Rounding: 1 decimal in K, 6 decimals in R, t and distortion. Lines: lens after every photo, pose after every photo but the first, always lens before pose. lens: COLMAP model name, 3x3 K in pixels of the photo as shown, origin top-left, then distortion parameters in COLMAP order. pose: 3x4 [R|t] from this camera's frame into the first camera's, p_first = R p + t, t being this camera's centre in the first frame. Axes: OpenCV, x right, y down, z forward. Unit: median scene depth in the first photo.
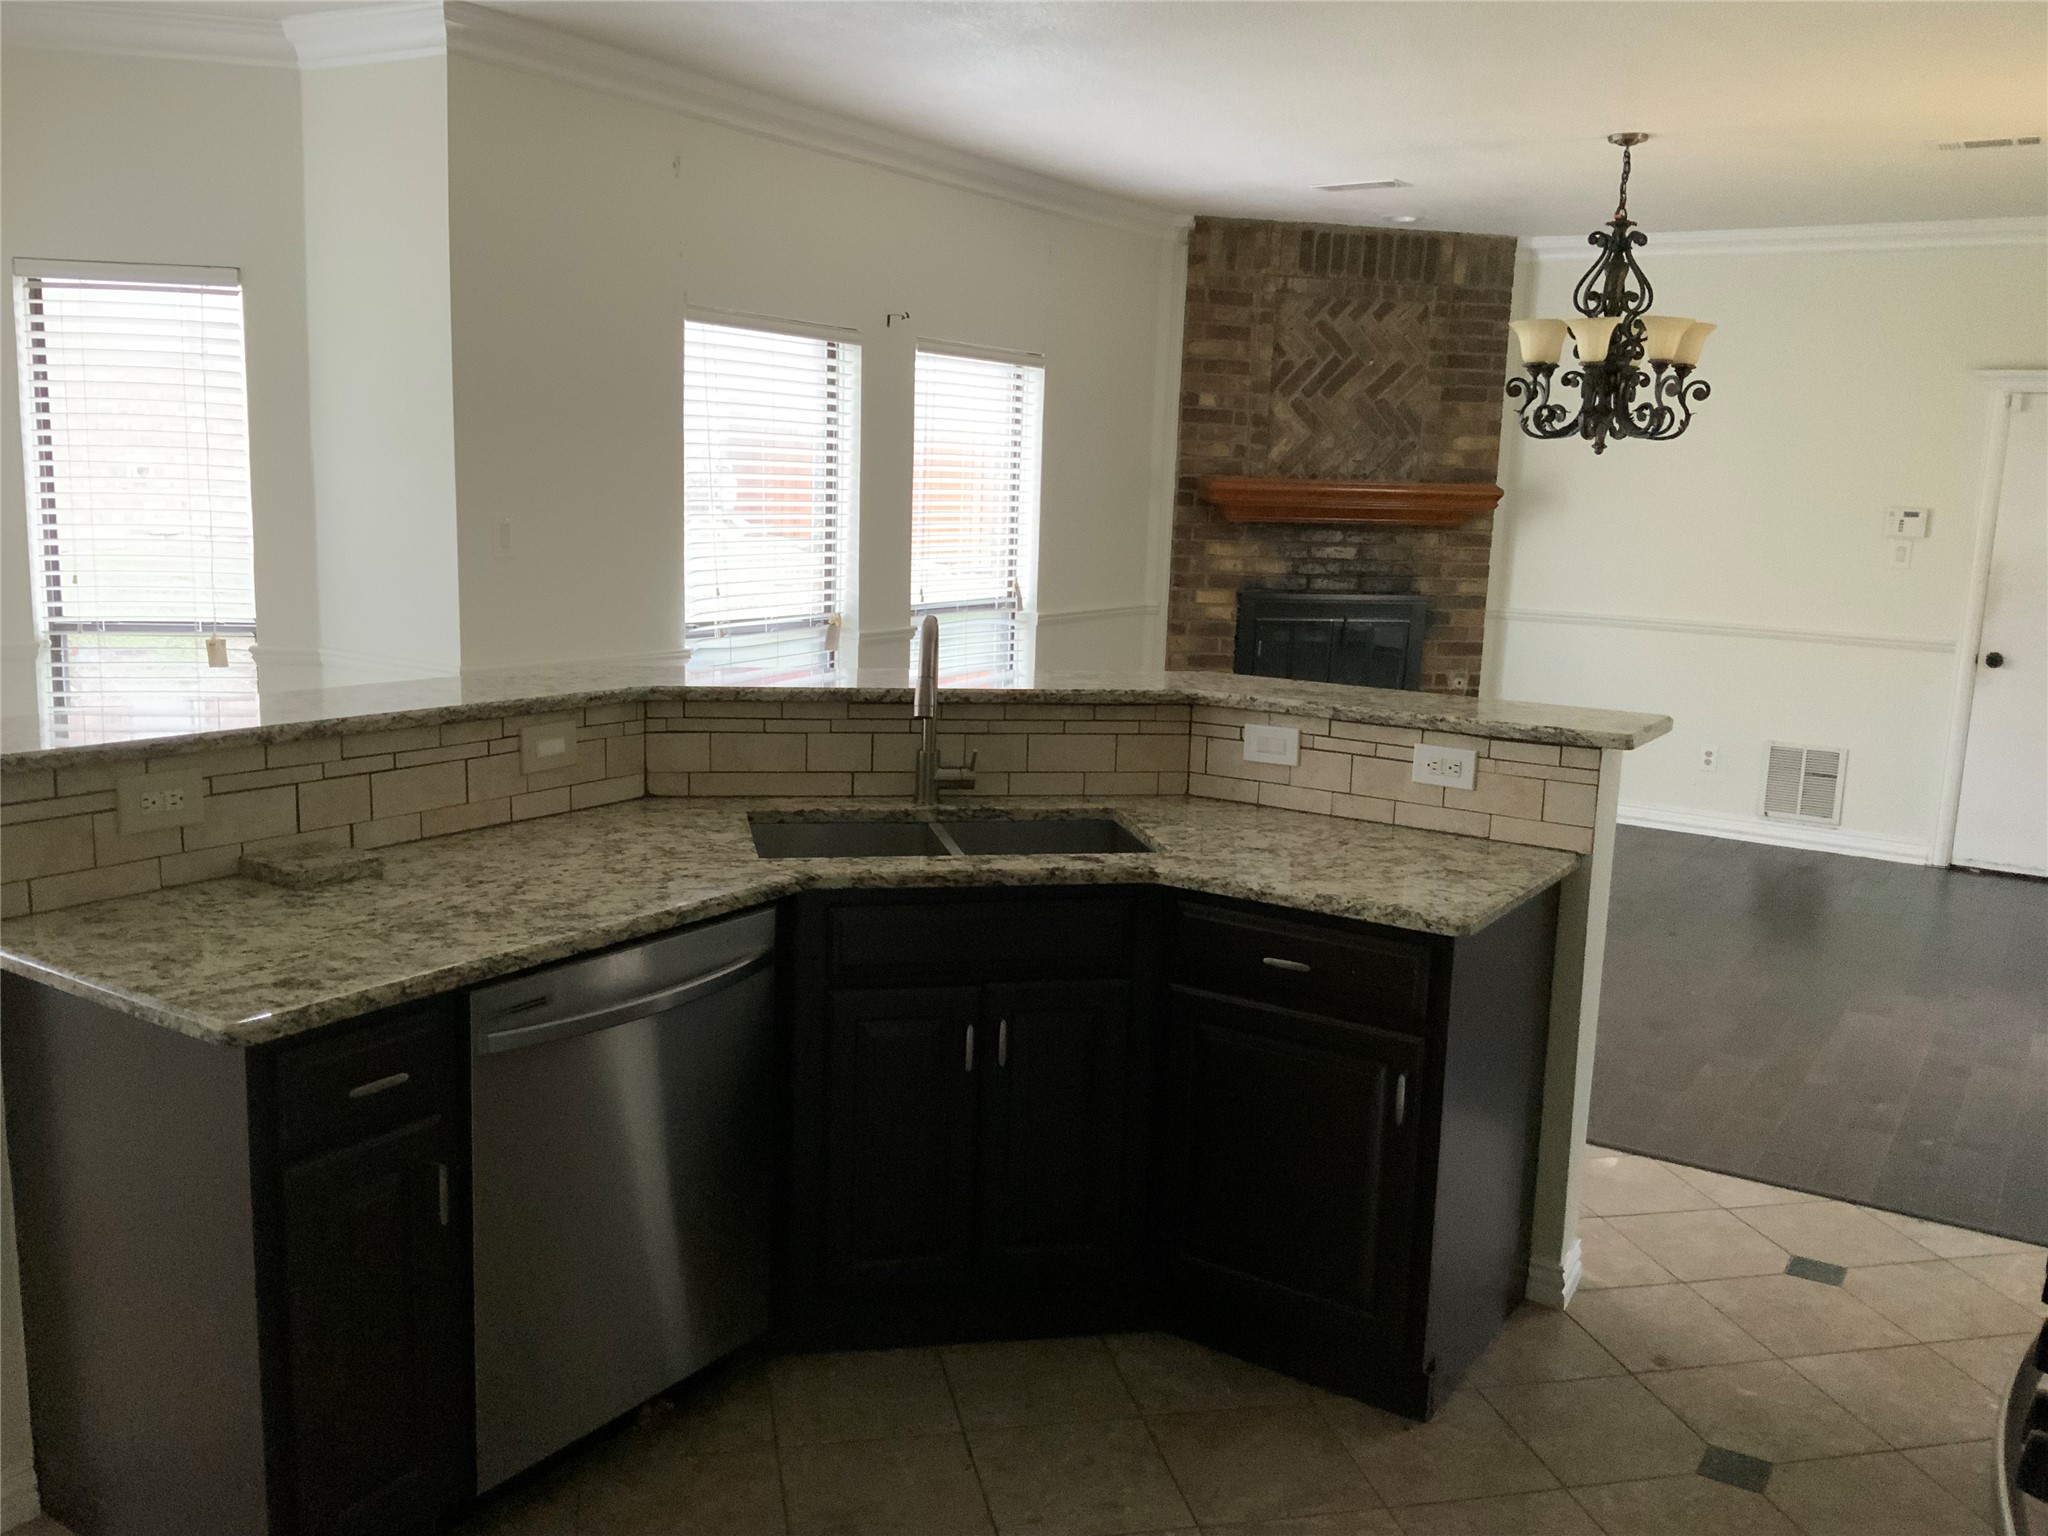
lens RADIAL K [[1712.1, 0, 1028.3], [0, 1712.1, 772.3], [0, 0, 1]] dist [0.135106, -0.271986]
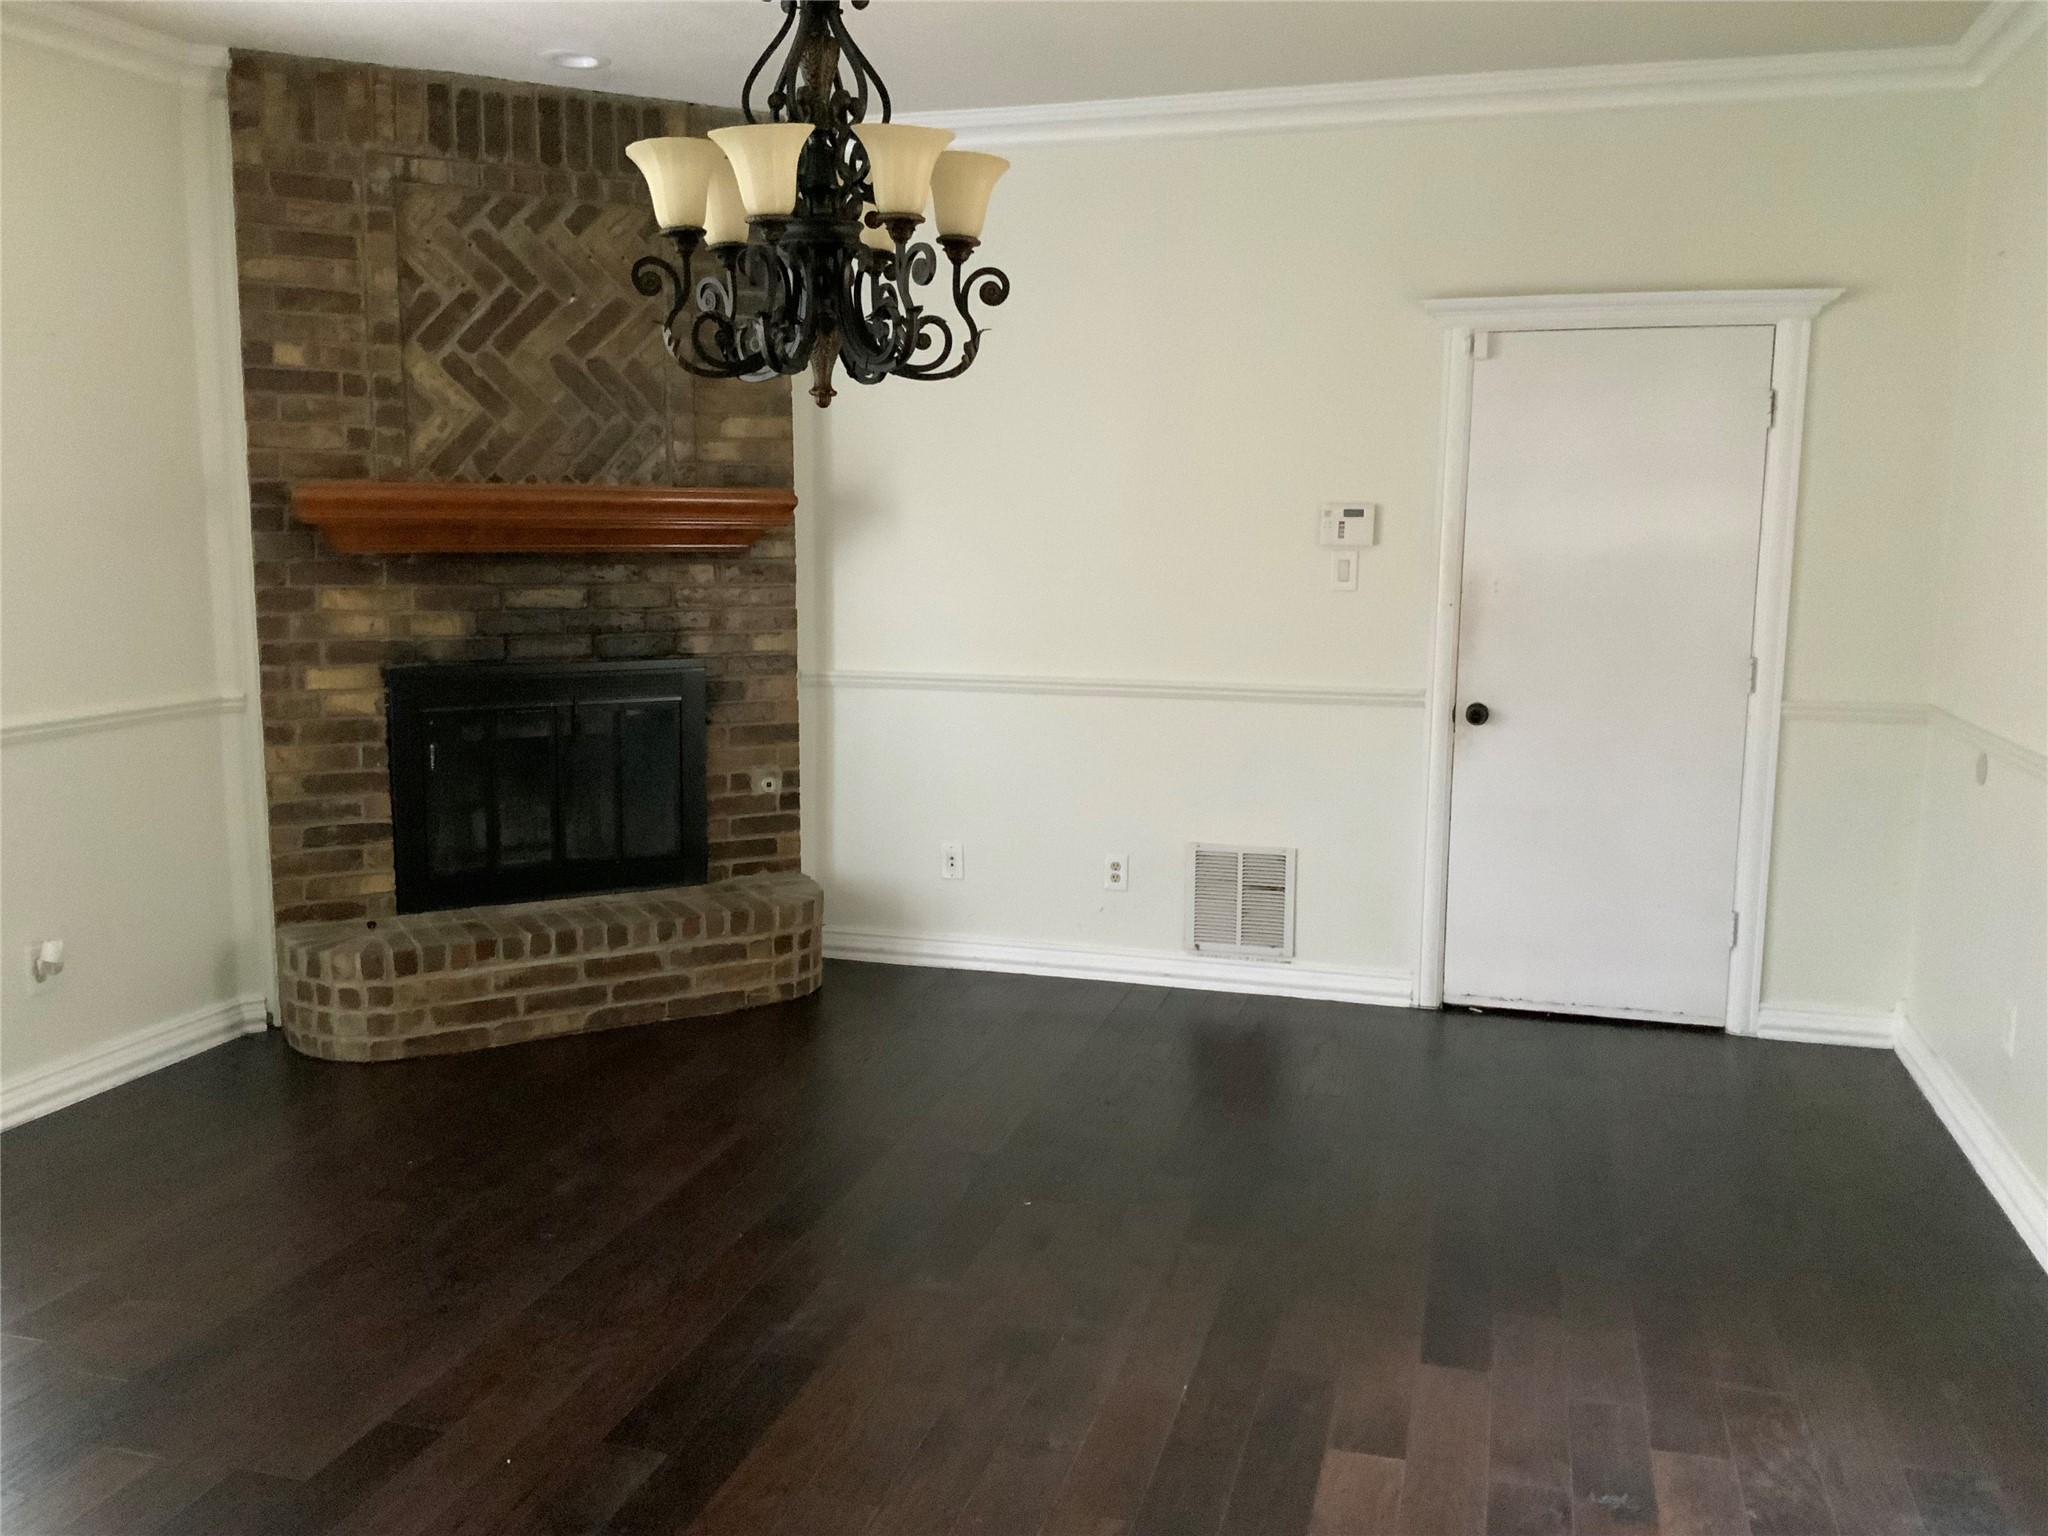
lens RADIAL K [[1712.1, 0, 1028.3], [0, 1712.1, 772.3], [0, 0, 1]] dist [0.135106, -0.271986]
pose [[0.958003, -0.073105, 0.277282, 0.172472], [0.078509, 0.996878, -0.008422, -0.045859], [-0.275801, 0.029837, 0.960752, 0.352194]]
